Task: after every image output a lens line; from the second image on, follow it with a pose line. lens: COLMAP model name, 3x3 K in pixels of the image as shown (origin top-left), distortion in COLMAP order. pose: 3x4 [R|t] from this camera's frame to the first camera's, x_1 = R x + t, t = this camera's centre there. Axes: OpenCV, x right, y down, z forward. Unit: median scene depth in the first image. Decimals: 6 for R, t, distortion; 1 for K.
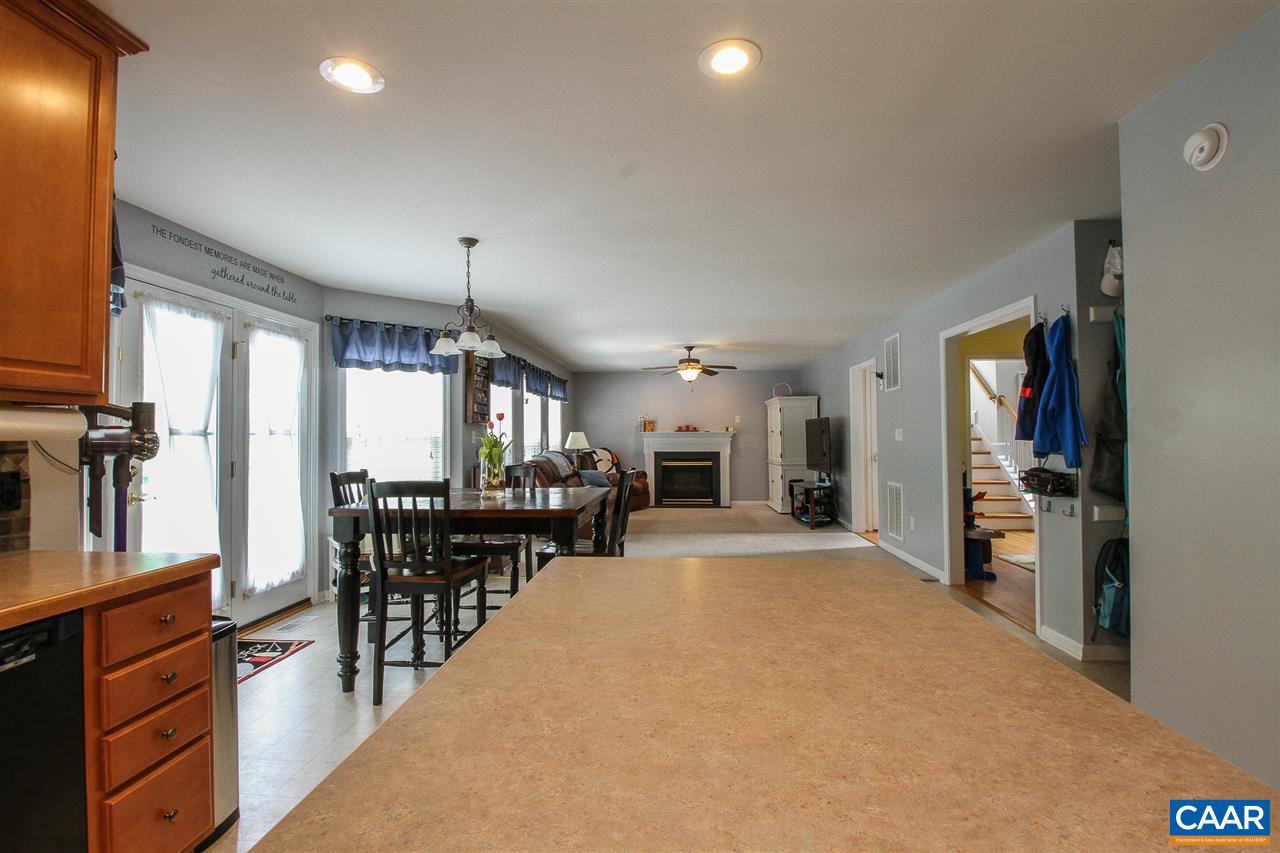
lens RADIAL K [[596.6, 0, 640.1], [0, 596.6, 429.4], [0, 0, 1]] dist [0.023923, -0.030322]
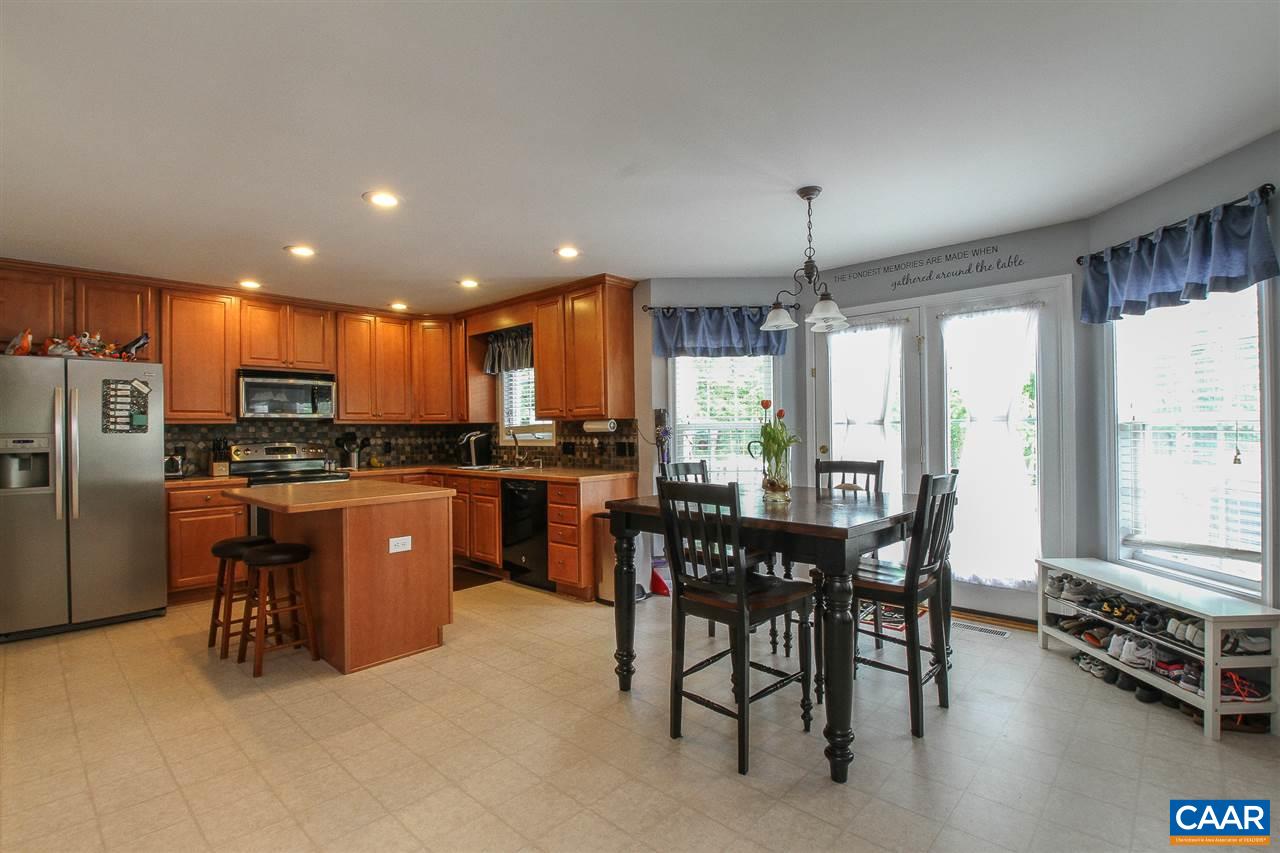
lens RADIAL K [[596.6, 0, 640.1], [0, 596.6, 429.4], [0, 0, 1]] dist [0.023923, -0.030322]
pose [[-0.629335, 0.012818, -0.777028, 0.246982], [0.027248, 0.999613, -0.005579, 0.006821], [0.776656, -0.024684, -0.629441, 0.642068]]
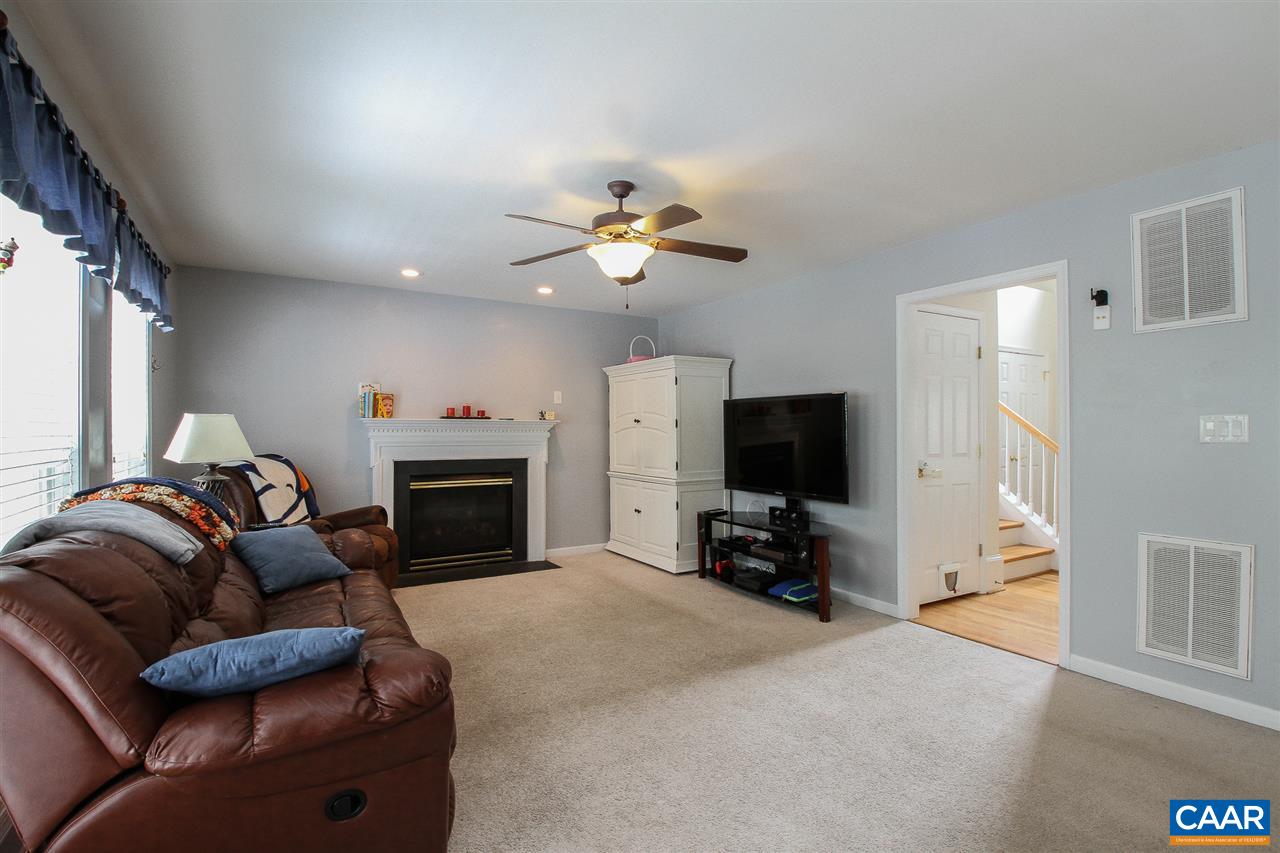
lens RADIAL K [[610.8, 0, 625.4], [0, 610.8, 432.0], [0, 0, 1]] dist [0.025234, -0.023751]
pose [[0.828855, 0.002768, 0.559456, -0.130956], [-0.011248, 0.999868, 0.011716, 0.009633], [-0.559350, -0.016003, 0.828777, 0.706611]]
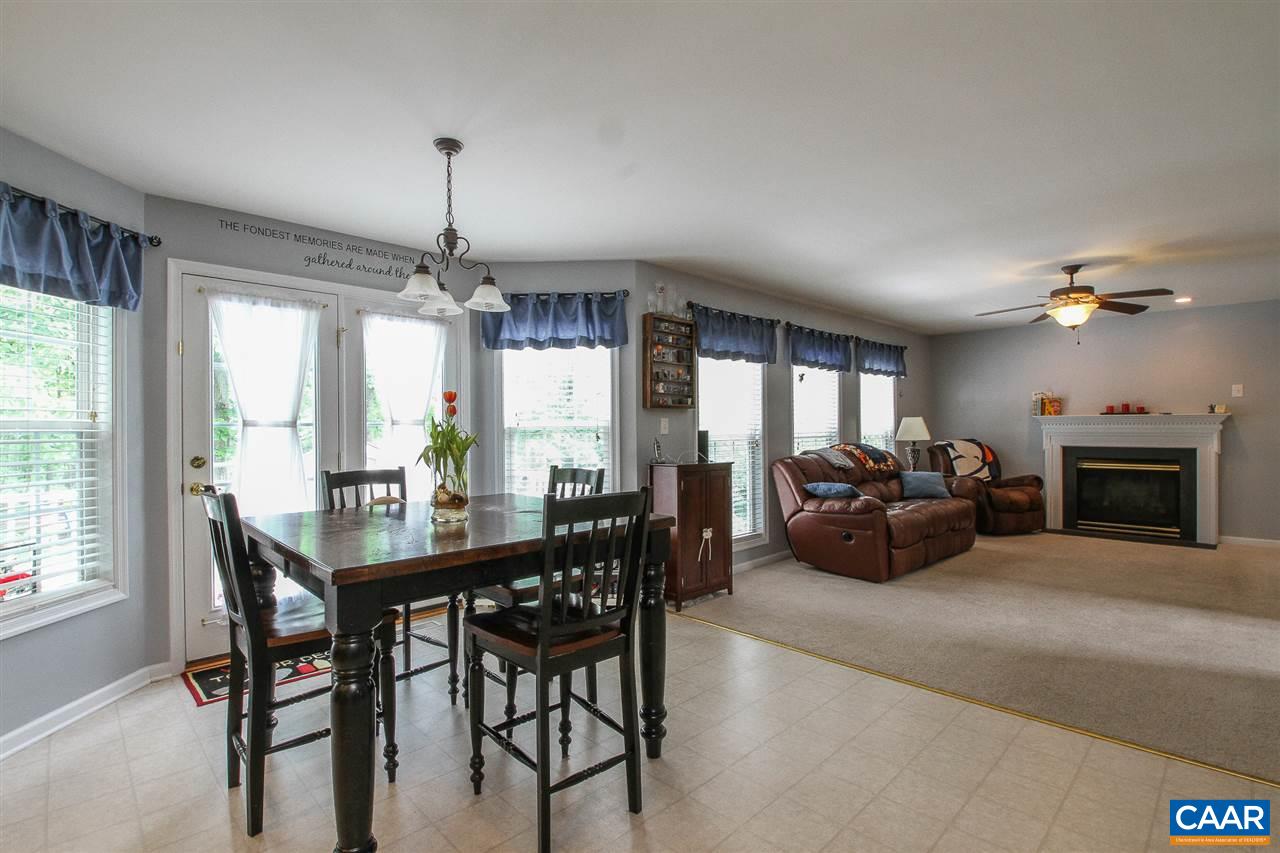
lens RADIAL K [[596.6, 0, 640.1], [0, 596.6, 429.4], [0, 0, 1]] dist [0.023923, -0.030322]
pose [[0.742747, -0.000208, -0.669572, 0.165935], [0.014242, 0.999779, 0.015489, 0.003571], [0.669421, -0.021040, 0.742586, 0.300837]]
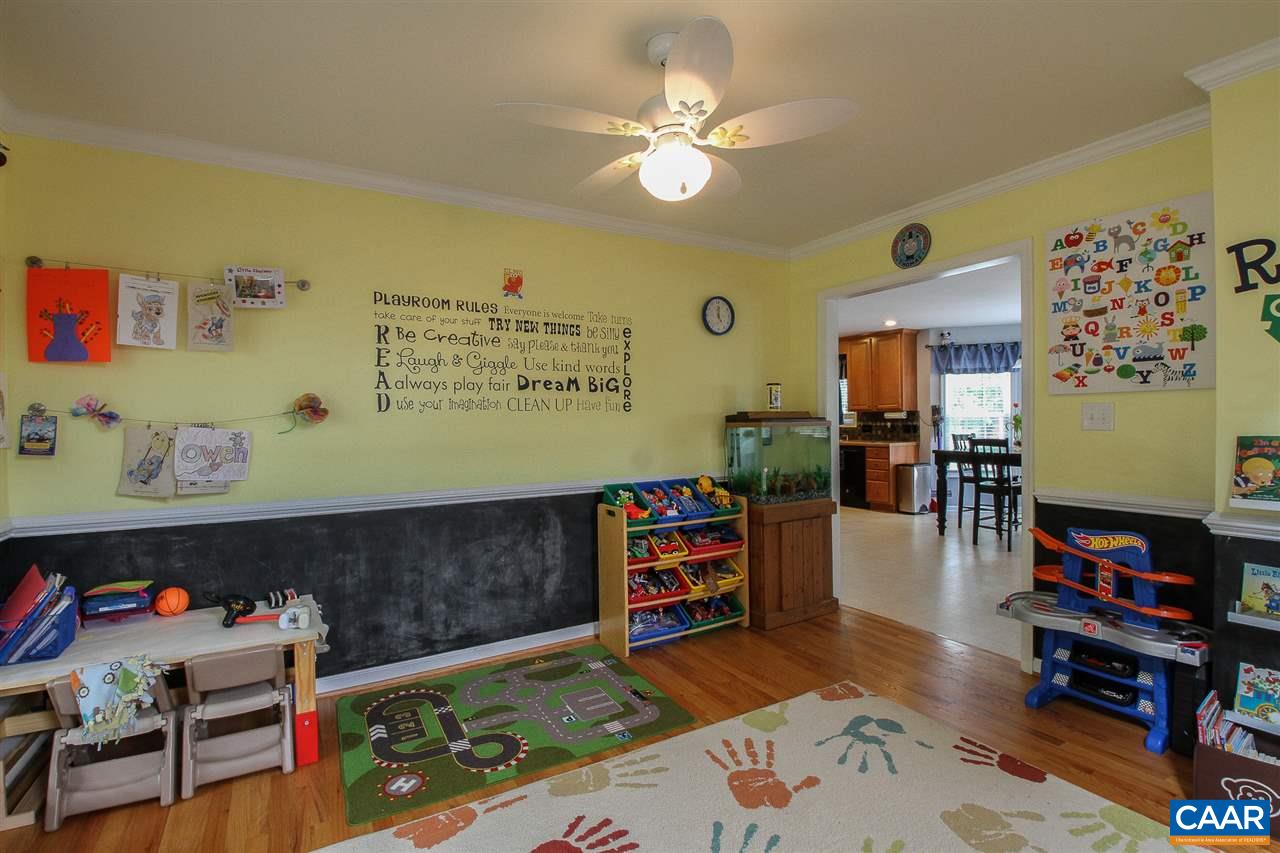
lens RADIAL K [[596.6, 0, 640.1], [0, 596.6, 429.4], [0, 0, 1]] dist [0.023923, -0.030322]
pose [[-0.825515, 0.023407, -0.563894, 0.776114], [0.023917, 0.999693, 0.006483, 0.006377], [0.563873, -0.008135, -0.825821, 0.846419]]
